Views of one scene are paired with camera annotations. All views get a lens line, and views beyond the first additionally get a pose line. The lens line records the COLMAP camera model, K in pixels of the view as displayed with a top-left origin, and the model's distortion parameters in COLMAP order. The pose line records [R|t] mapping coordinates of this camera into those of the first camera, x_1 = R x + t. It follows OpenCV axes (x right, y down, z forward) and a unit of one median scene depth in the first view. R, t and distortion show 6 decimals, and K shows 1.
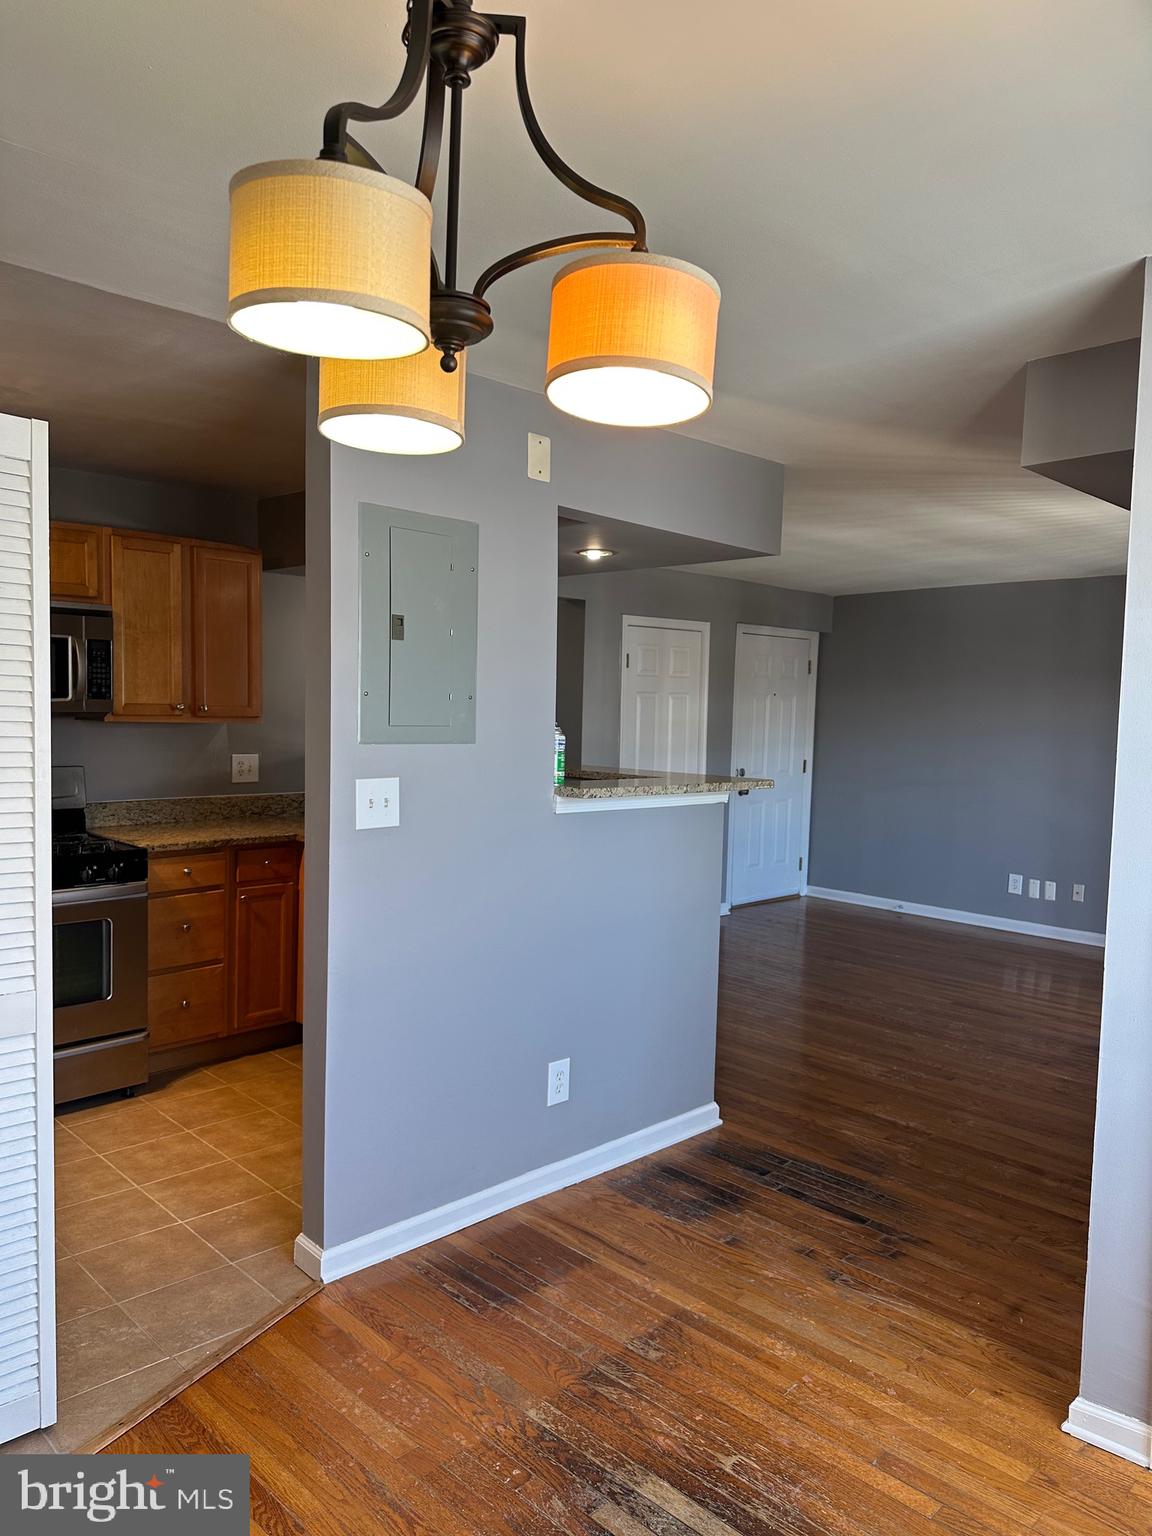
lens RADIAL K [[1082.1, 0, 580.9], [0, 1082.1, 772.9], [0, 0, 1]] dist [0.055017, -0.055278]
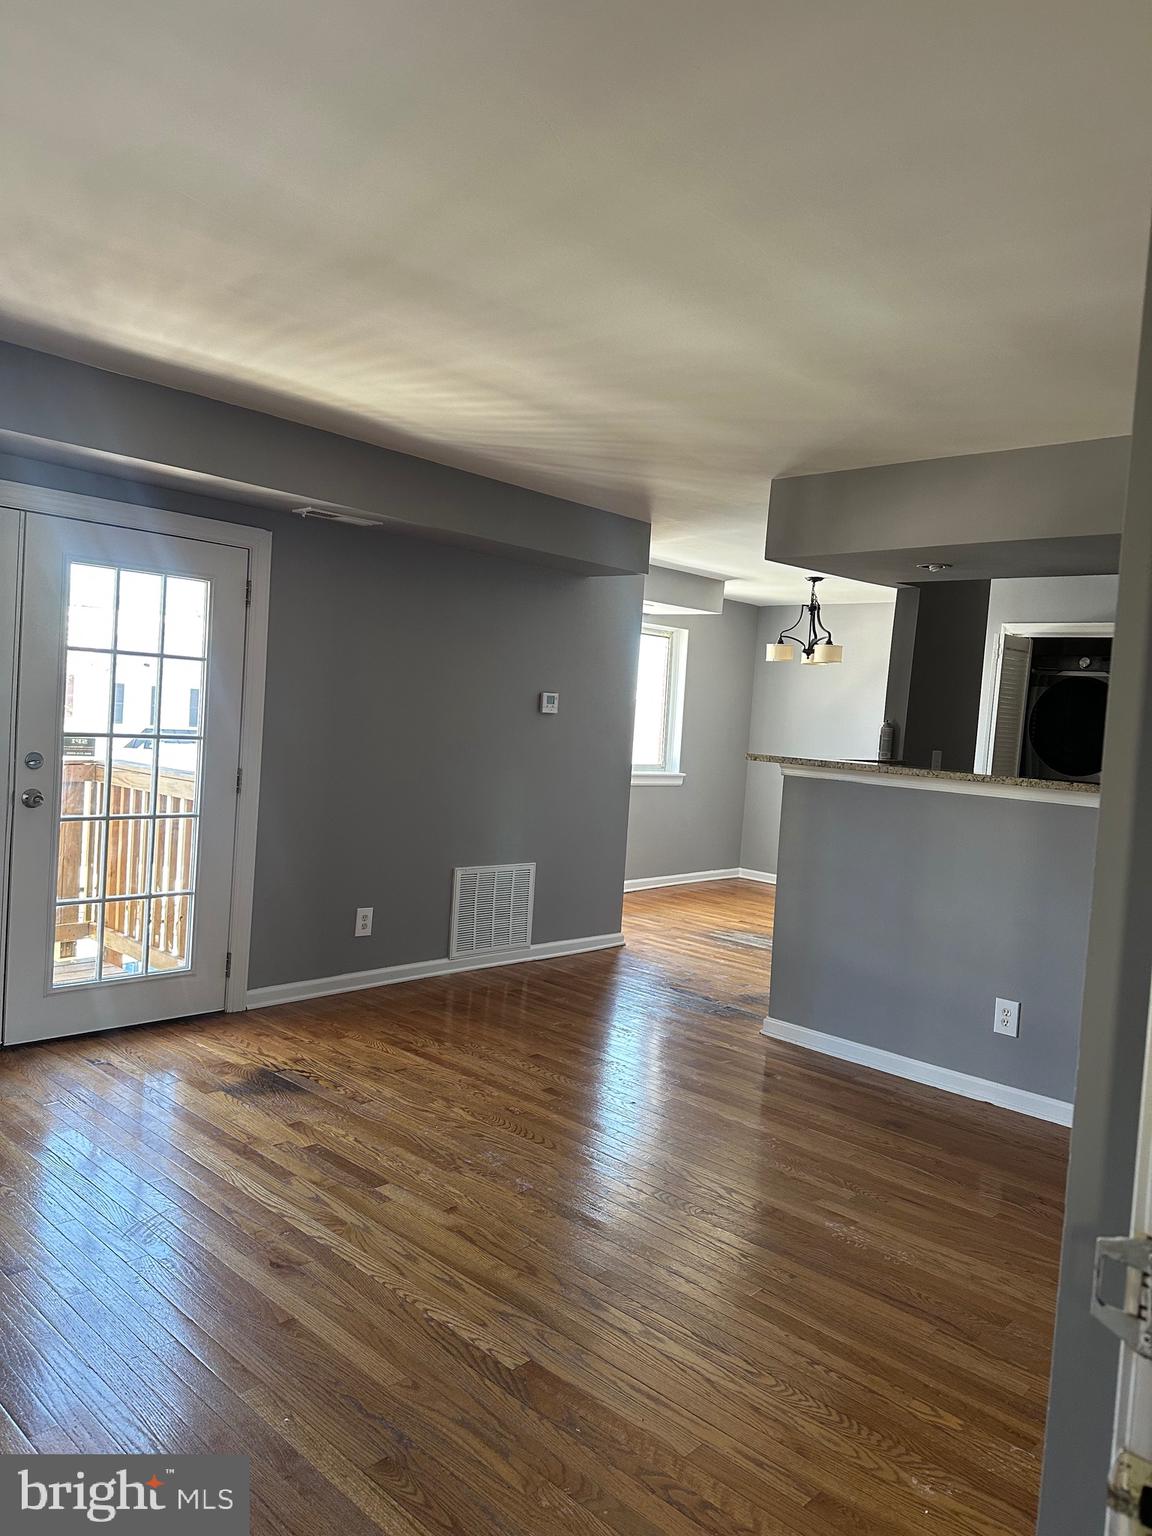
lens RADIAL K [[1074.2, 0, 584.2], [0, 1074.2, 767.3], [0, 0, 1]] dist [0.050925, -0.060602]
pose [[-0.995552, -0.088666, -0.031864, 0.516111], [-0.091646, 0.989793, 0.109138, -0.123004], [0.021862, 0.111573, -0.993516, 2.849386]]
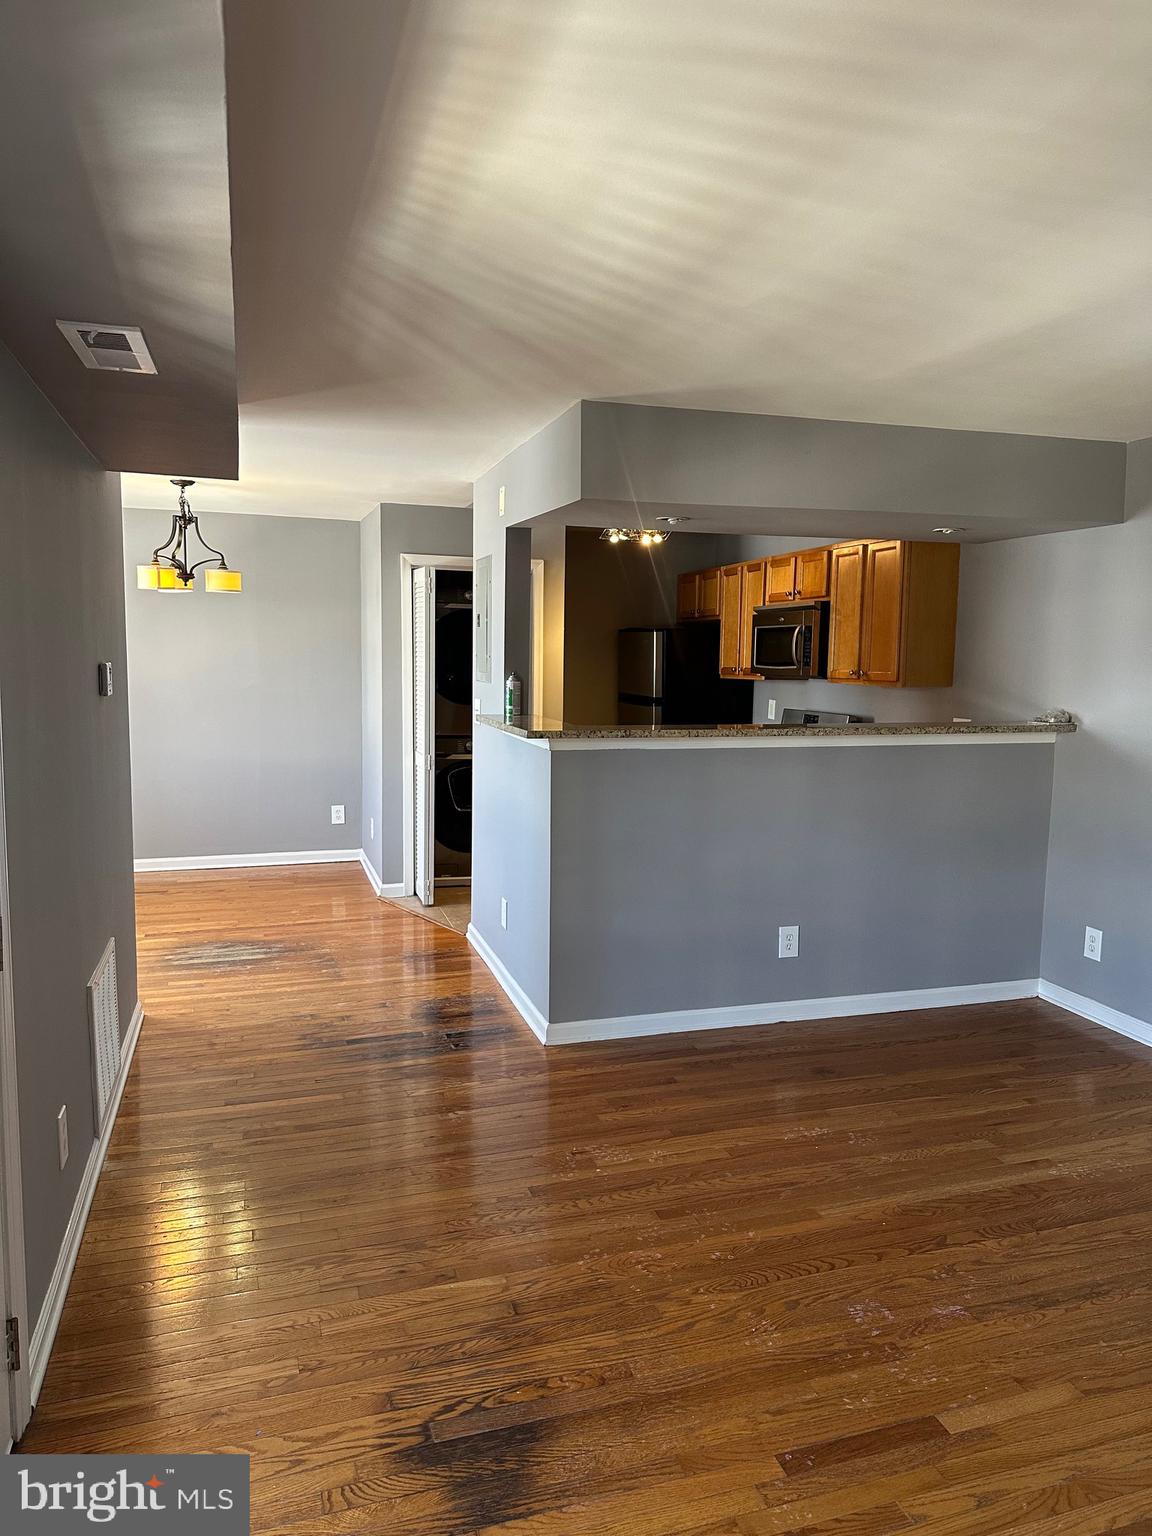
lens RADIAL K [[1069.8, 0, 589.0], [0, 1069.8, 769.4], [0, 0, 1]] dist [0.110648, -0.170480]
pose [[-0.459834, 0.068259, -0.885378, 1.360826], [-0.077338, 0.990174, 0.116505, -0.105011], [0.884631, 0.122046, -0.450037, 1.943455]]
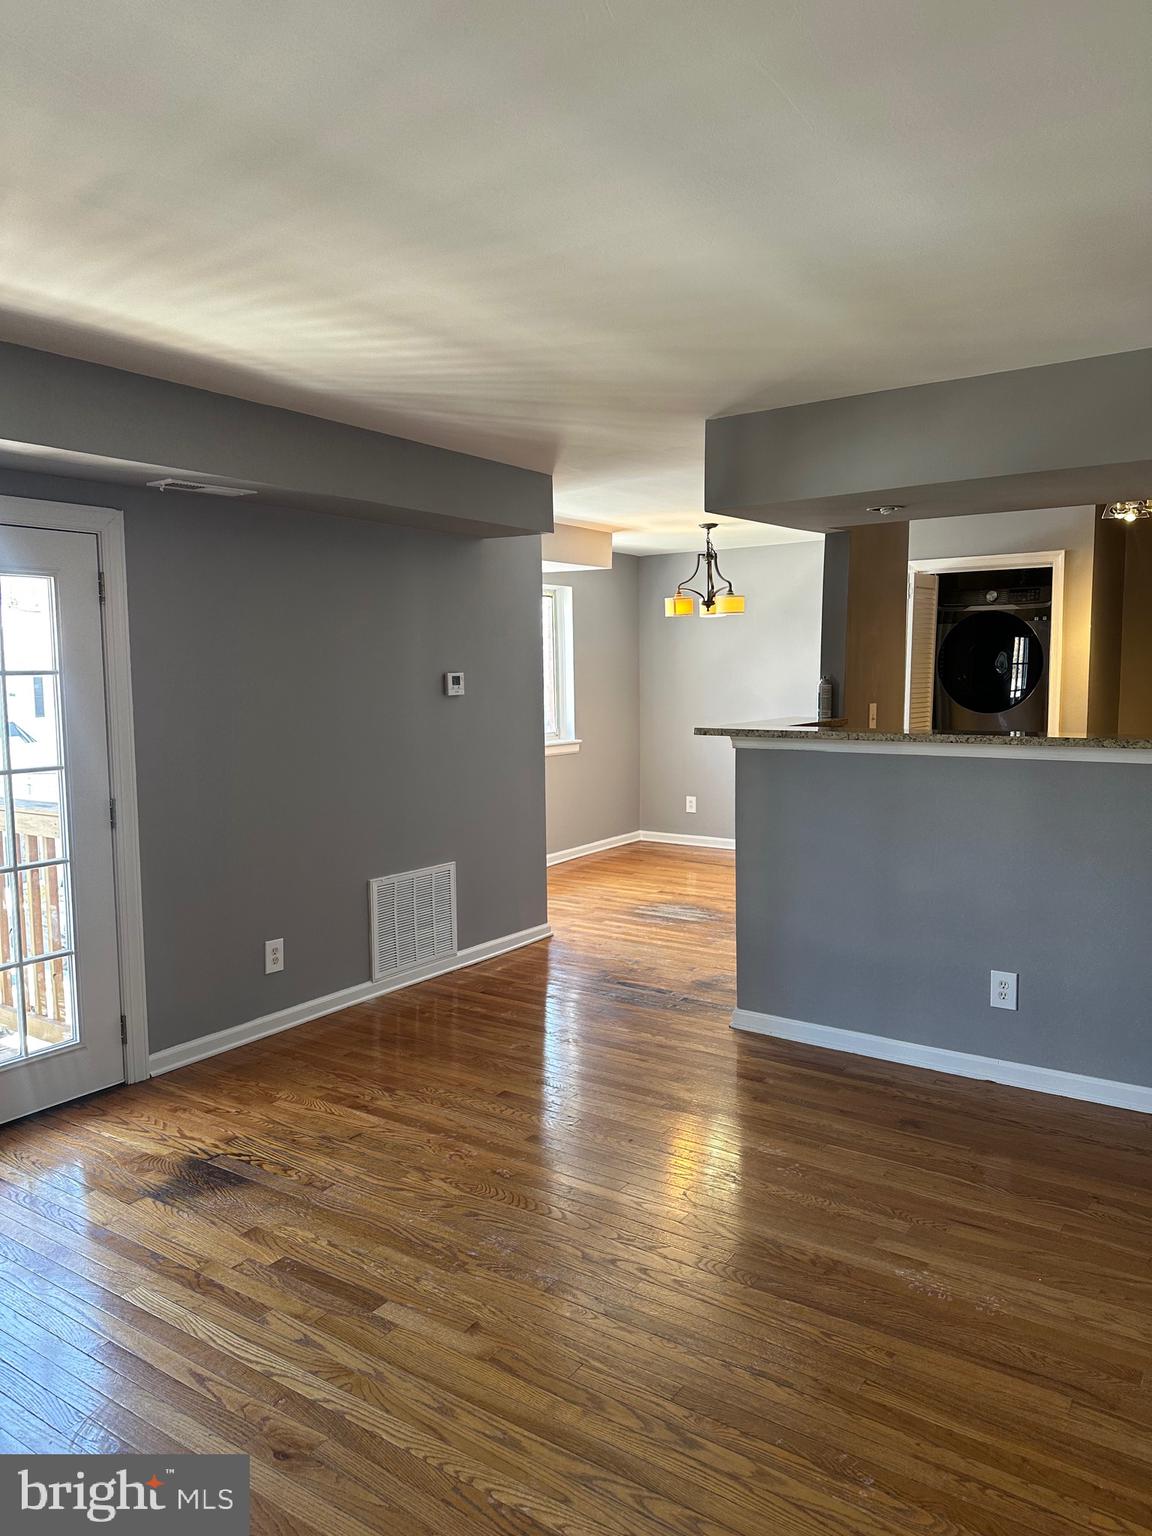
lens RADIAL K [[1075.1, 0, 579.3], [0, 1075.1, 774.5], [0, 0, 1]] dist [0.060655, -0.083901]
pose [[-0.984870, 0.003610, -0.173258, 0.630435], [-0.023438, 0.987822, 0.153813, -0.148268], [0.171703, 0.155547, -0.972791, 2.663248]]
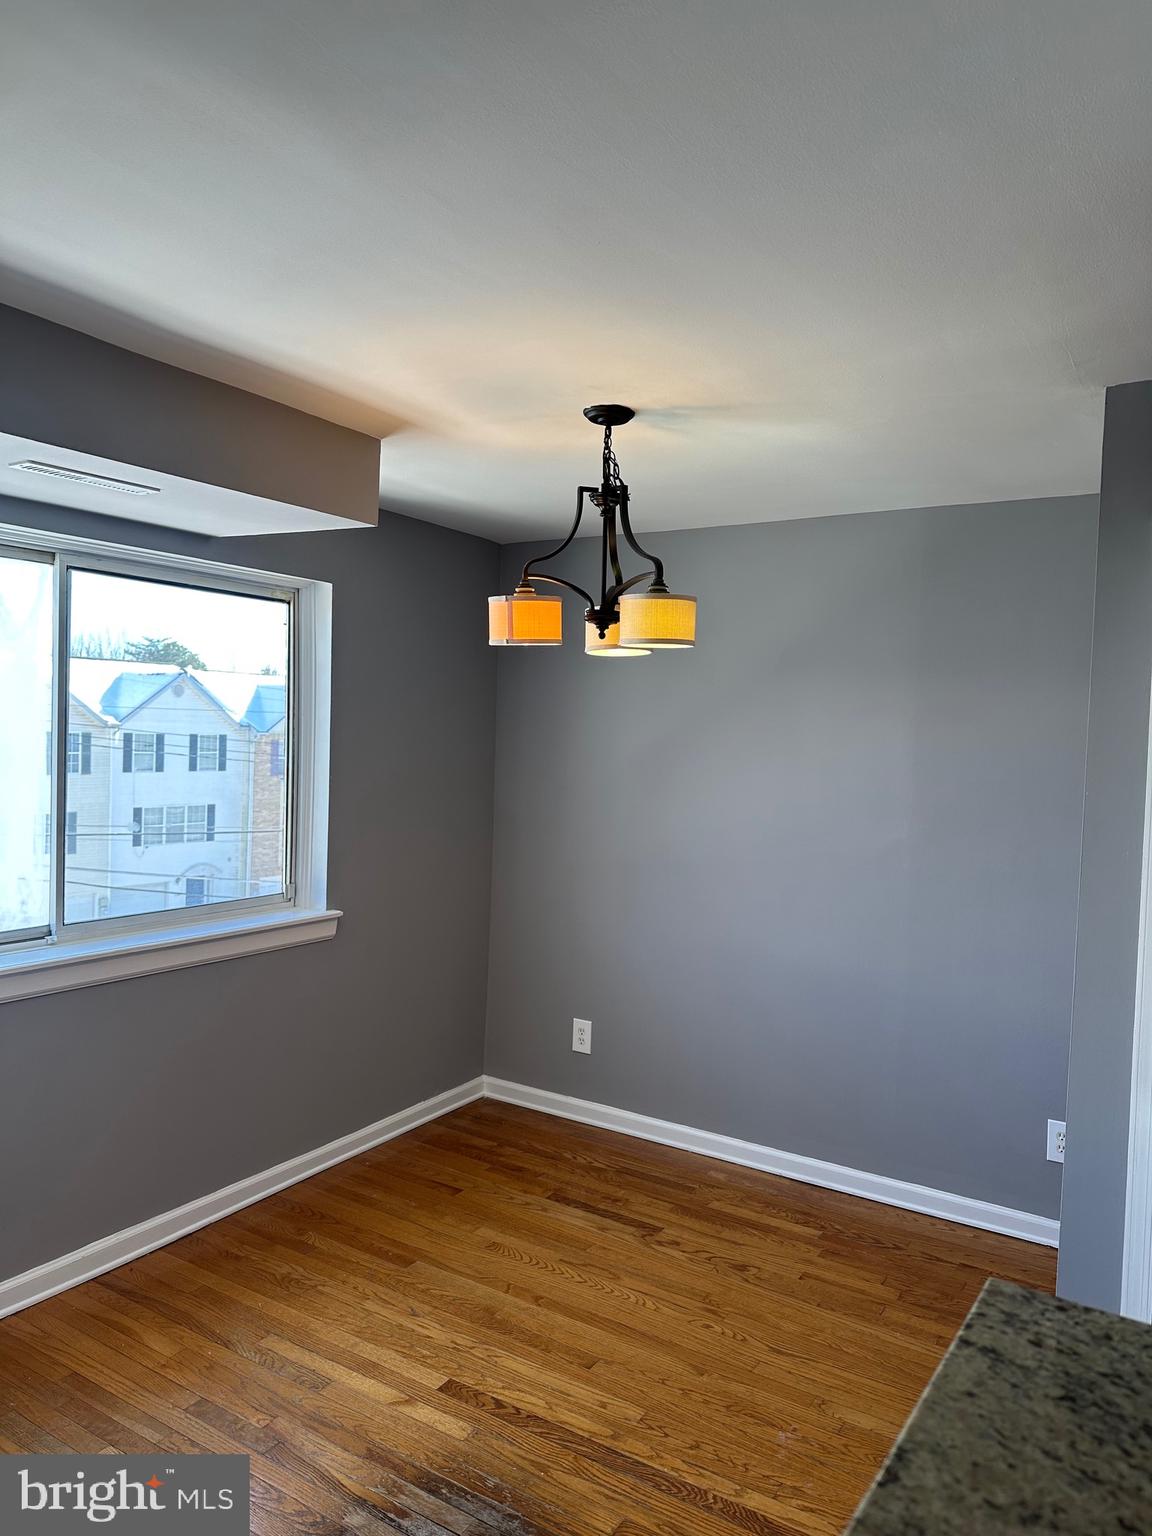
lens RADIAL K [[1082.2, 0, 579.4], [0, 1082.2, 765.4], [0, 0, 1]] dist [0.001216, -0.006658]
pose [[-0.975992, -0.045327, -0.213036, 0.153642], [-0.065866, 0.993732, 0.090321, -0.121772], [0.207607, 0.102185, -0.972861, 1.260570]]
